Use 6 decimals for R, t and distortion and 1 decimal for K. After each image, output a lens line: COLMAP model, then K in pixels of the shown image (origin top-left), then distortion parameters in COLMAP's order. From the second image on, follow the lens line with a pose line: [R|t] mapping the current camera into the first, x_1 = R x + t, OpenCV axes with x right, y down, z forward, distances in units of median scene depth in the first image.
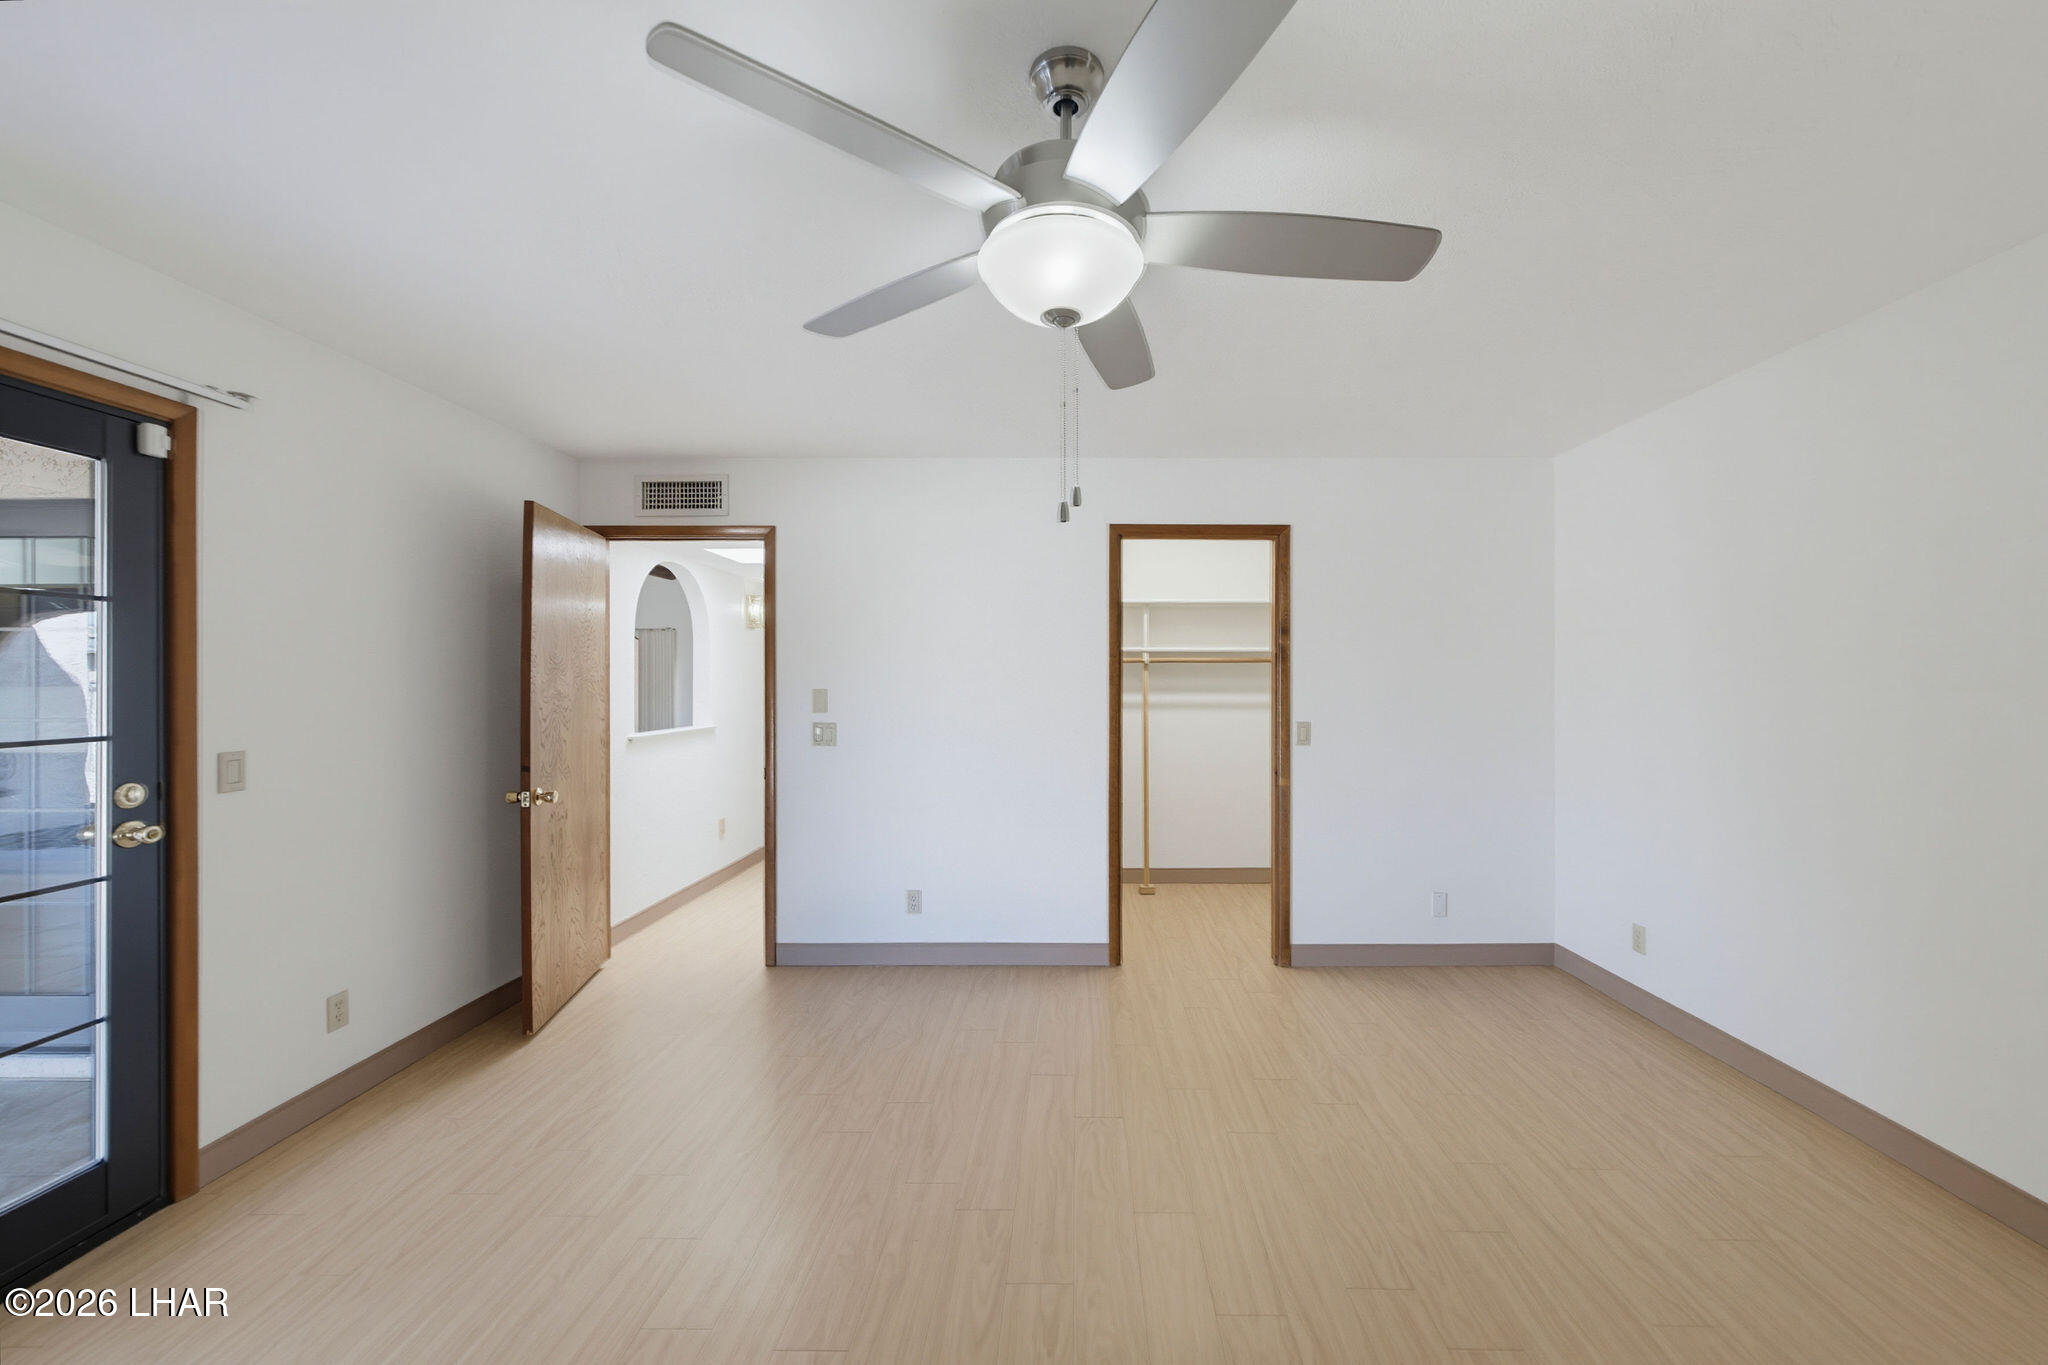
lens RADIAL K [[767.7, 0, 1046.1], [0, 767.7, 677.4], [0, 0, 1]] dist [0.001216, 0.000664]
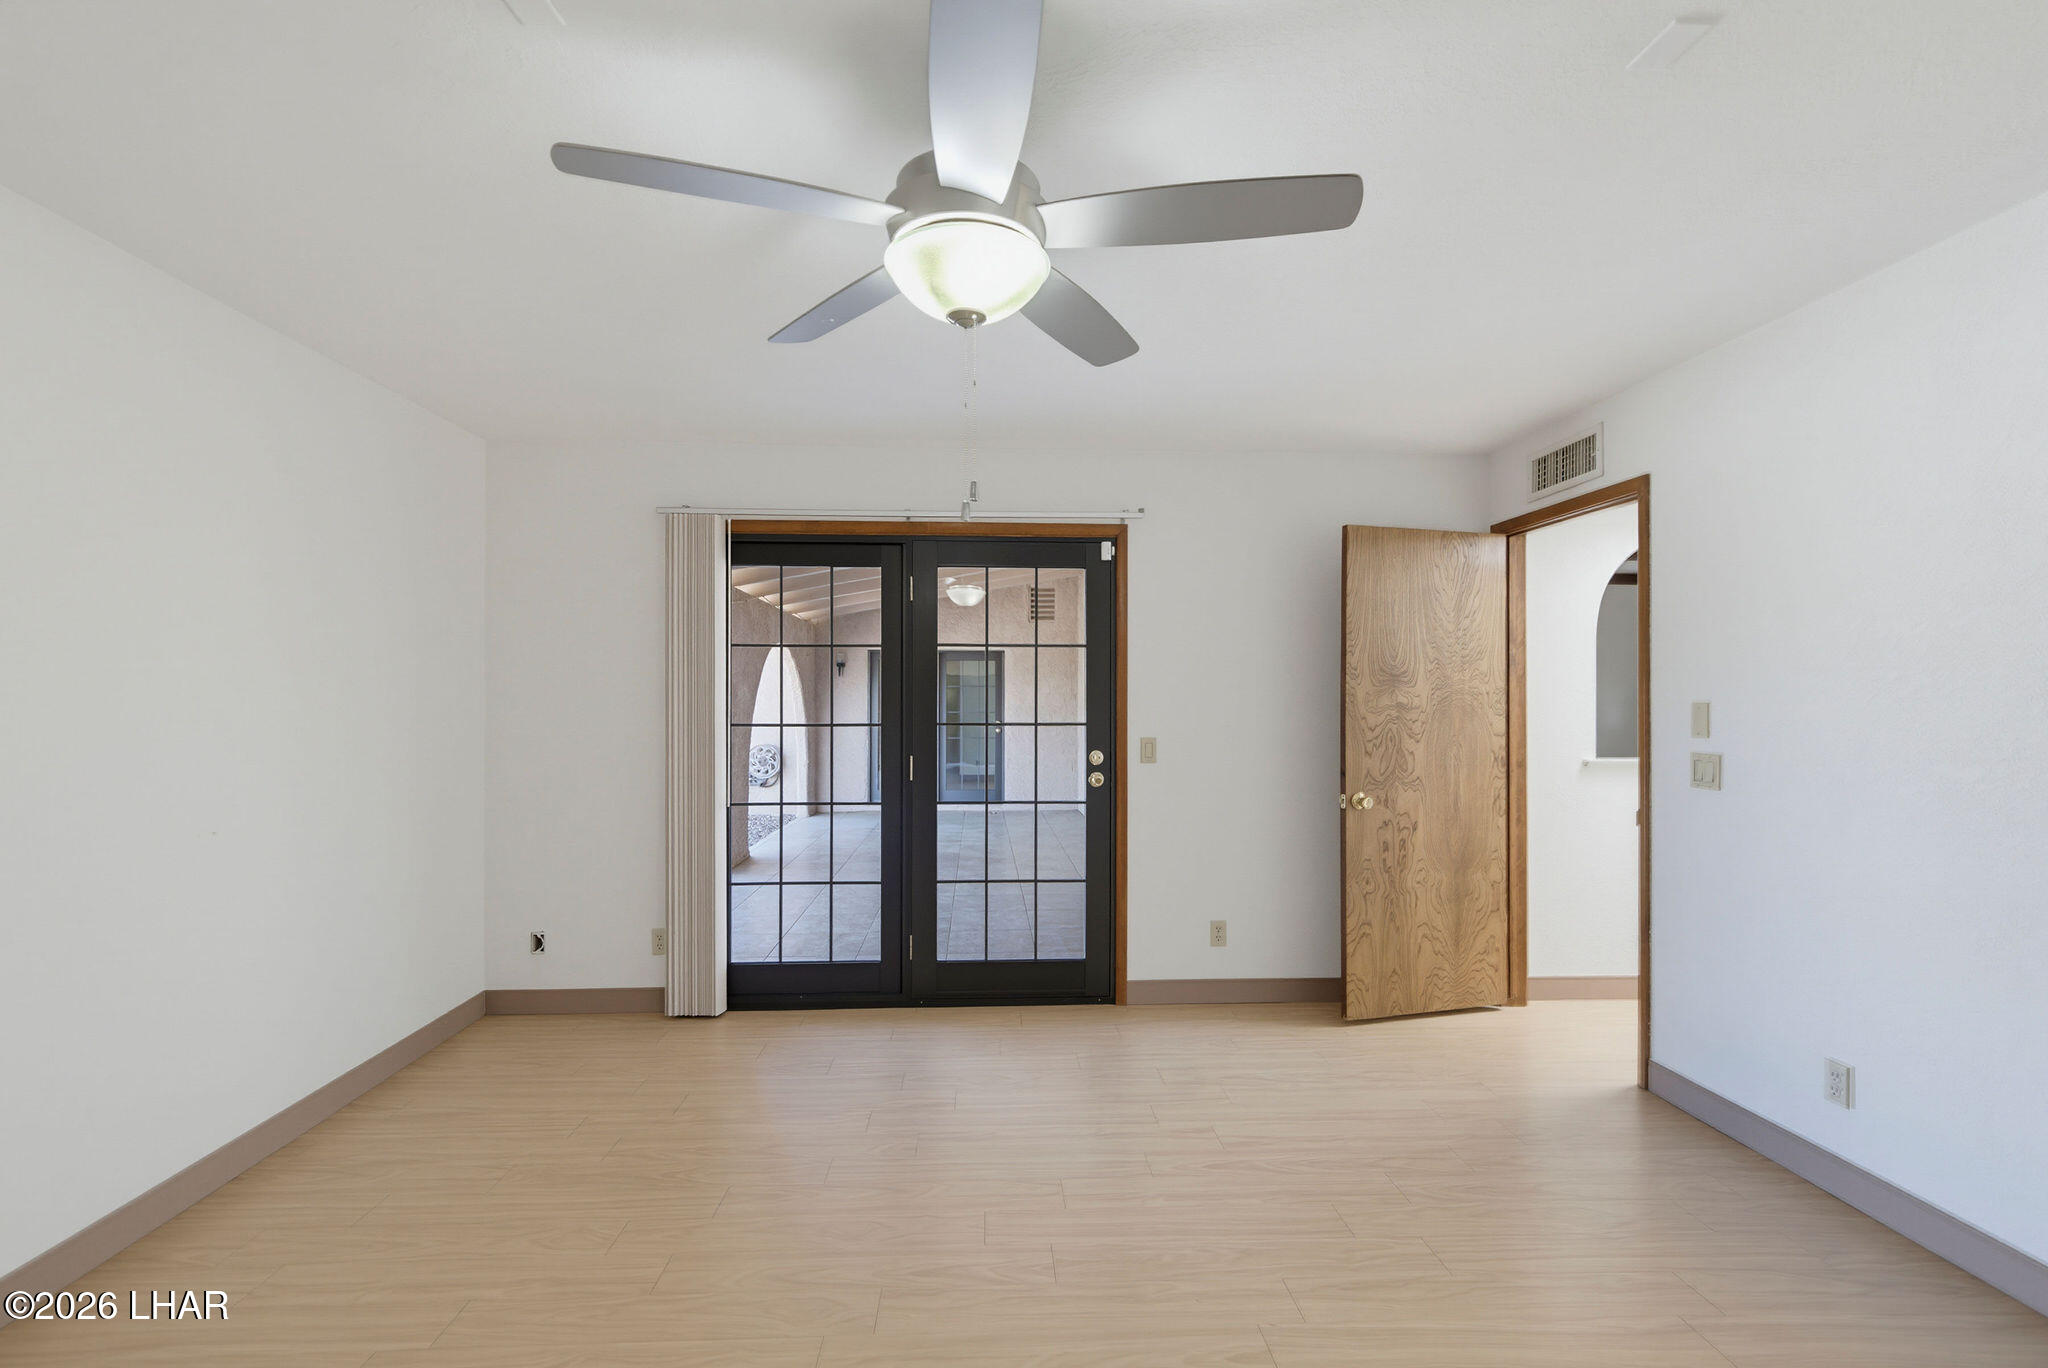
lens RADIAL K [[901.2, 0, 1023.0], [0, 901.2, 697.3], [0, 0, 1]] dist [0.003097, -0.000863]
pose [[0.072766, -0.002705, -0.997345, 0.449943], [0.002722, 0.999993, -0.002513, 0.011262], [0.997345, -0.002532, 0.072773, 0.369039]]
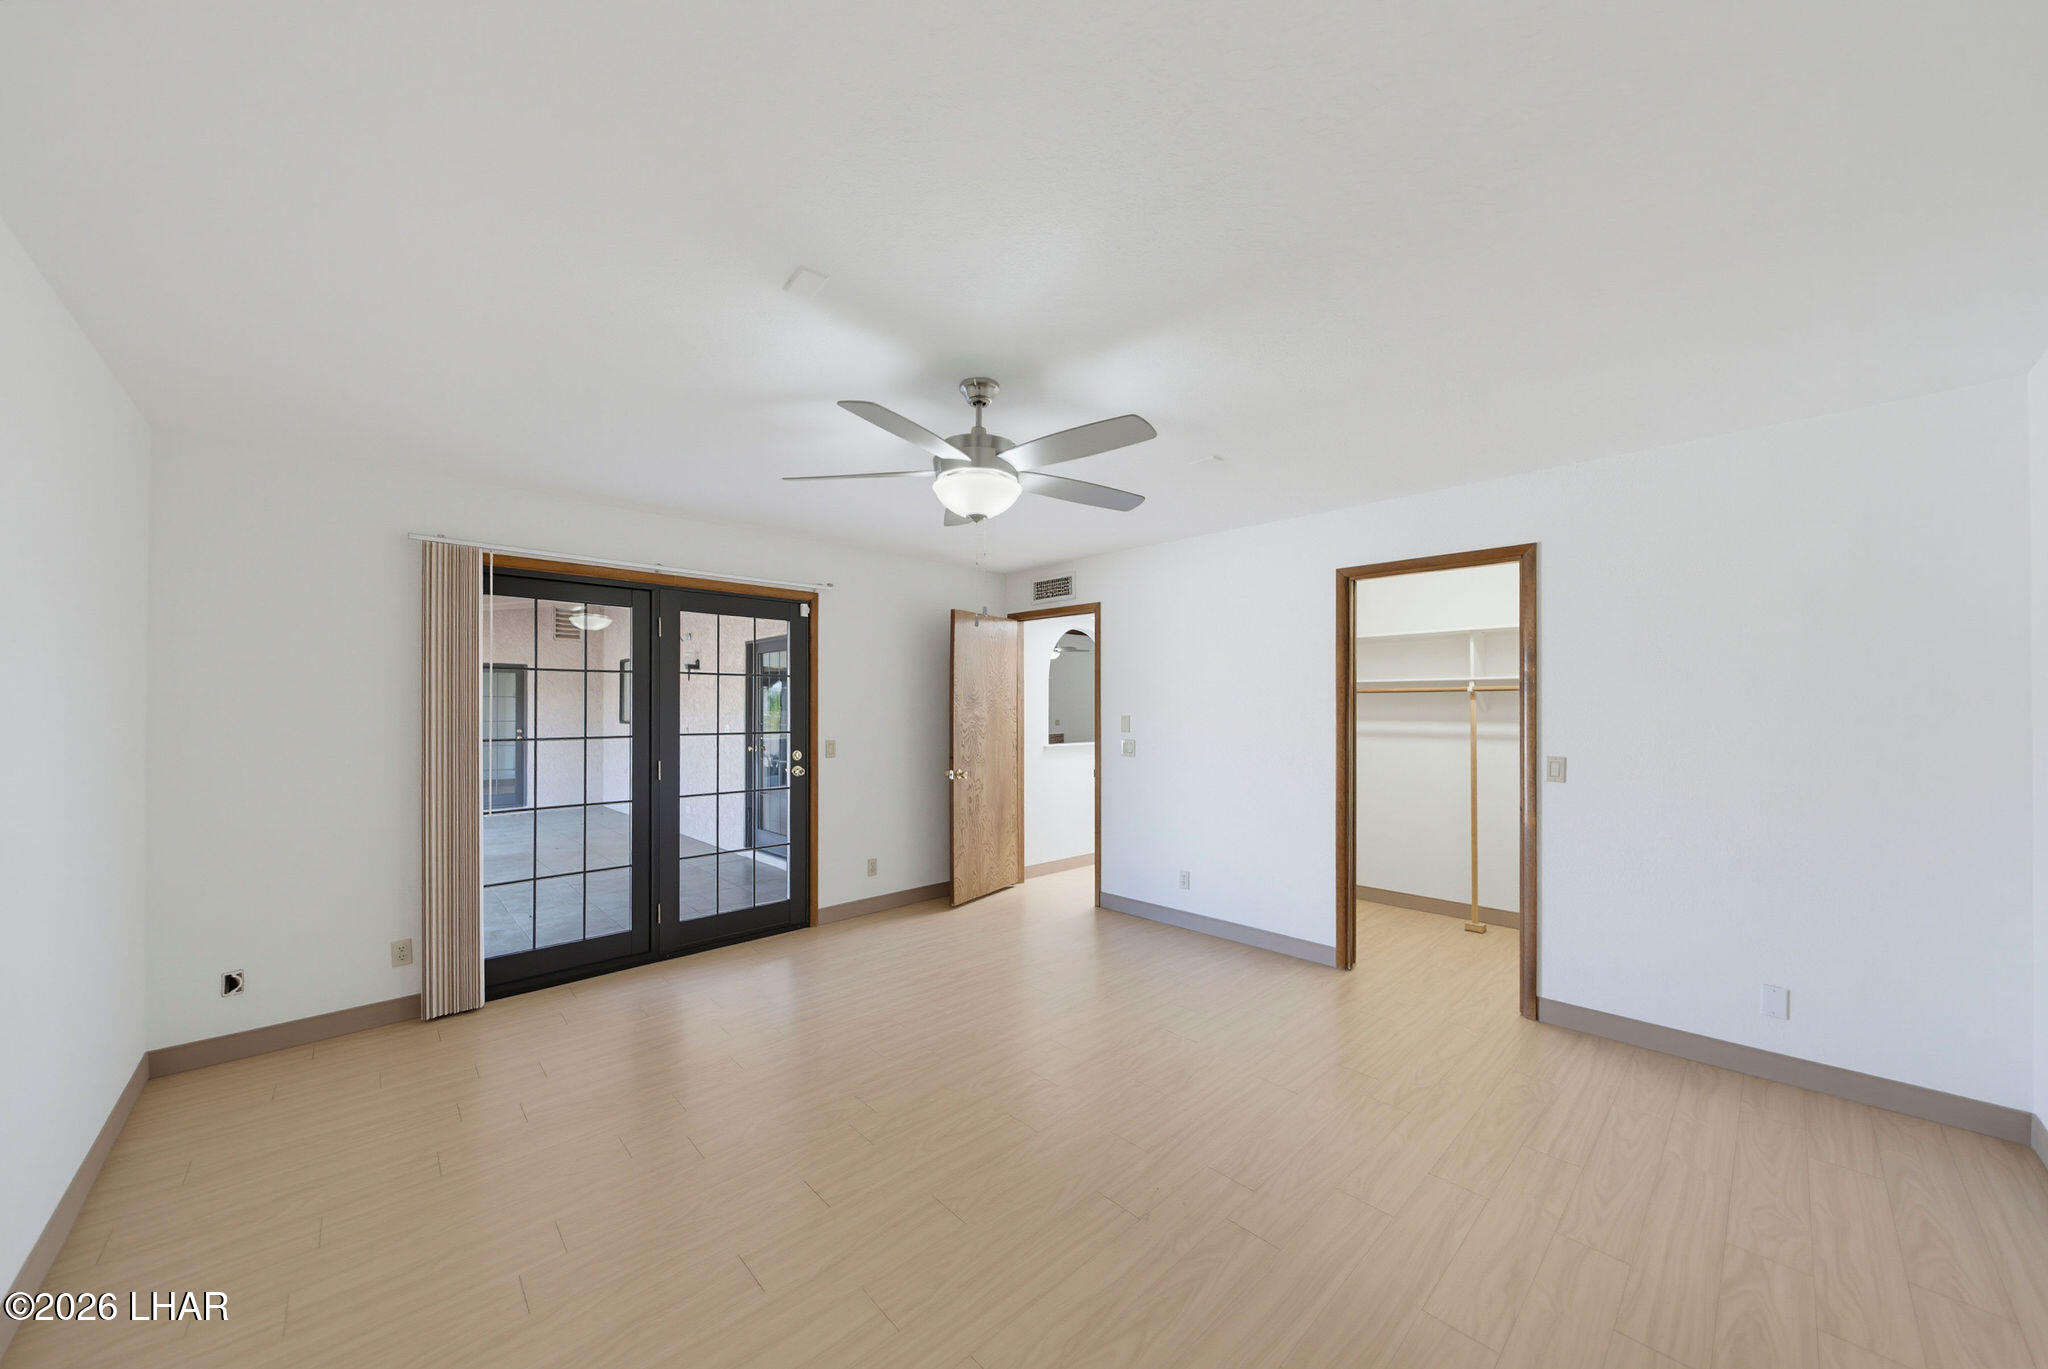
lens RADIAL K [[707.6, 0, 1003.9], [0, 707.6, 699.6], [0, 0, 1]] dist [0.003558, 0.000039]
pose [[0.695358, -0.006804, -0.718631, 0.487250], [0.001759, 0.999968, -0.007766, -0.004264], [0.718661, 0.004137, 0.695348, -0.055315]]
